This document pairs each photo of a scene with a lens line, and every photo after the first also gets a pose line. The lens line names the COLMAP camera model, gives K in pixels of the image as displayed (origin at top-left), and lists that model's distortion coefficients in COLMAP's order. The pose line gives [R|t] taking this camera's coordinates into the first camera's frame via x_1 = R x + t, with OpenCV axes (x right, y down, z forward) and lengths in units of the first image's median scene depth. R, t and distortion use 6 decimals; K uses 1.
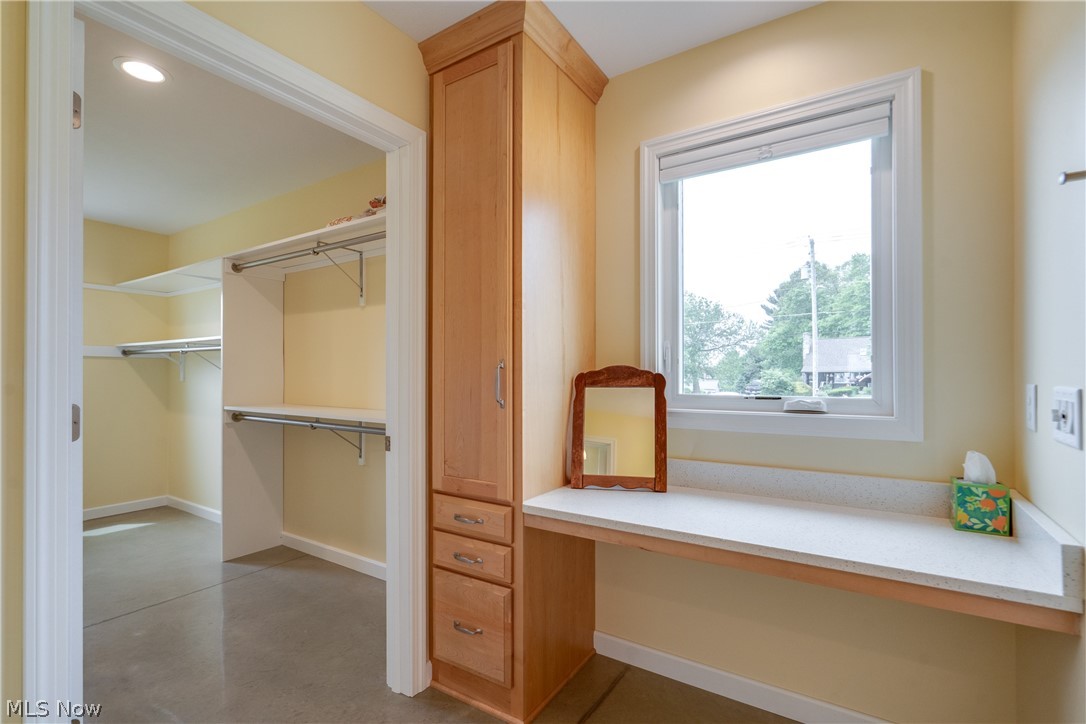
lens RADIAL K [[500.3, 0, 534.4], [0, 500.3, 371.2], [0, 0, 1]] dist [-0.003873, 0.001821]
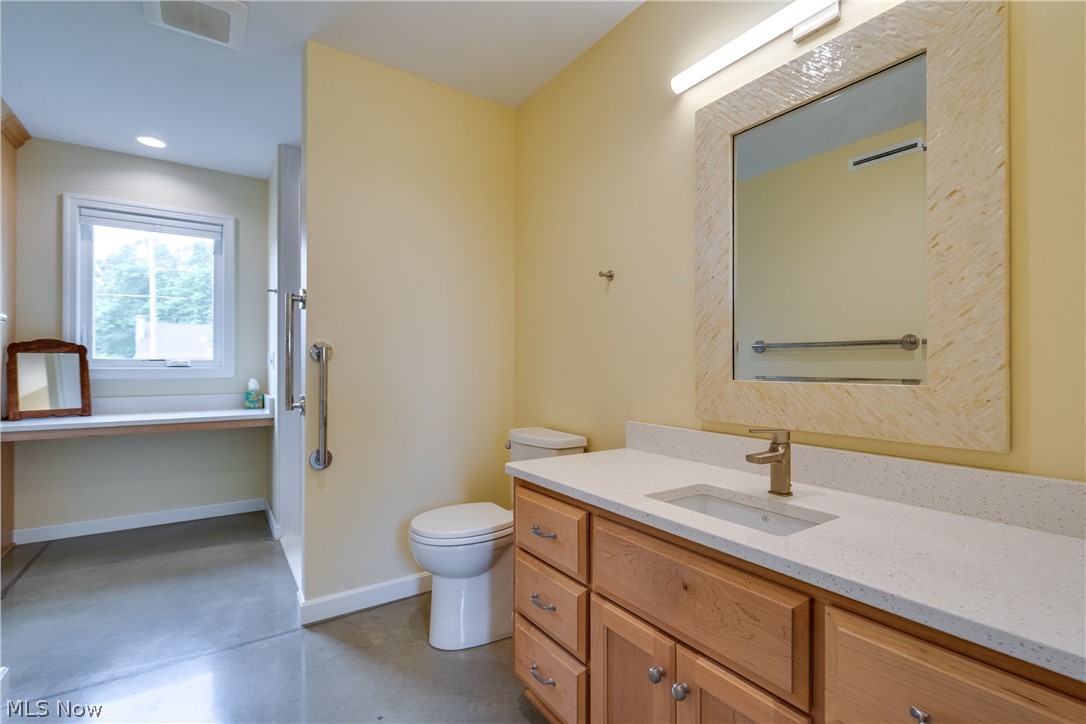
lens RADIAL K [[500.3, 0, 535.4], [0, 500.3, 365.0], [0, 0, 1]] dist [-0.003873, 0.001821]
pose [[0.391483, -0.001114, 0.920185, -0.601609], [-0.010813, 0.999925, 0.005810, 0.040438], [-0.920122, -0.012224, 0.391441, -0.887101]]
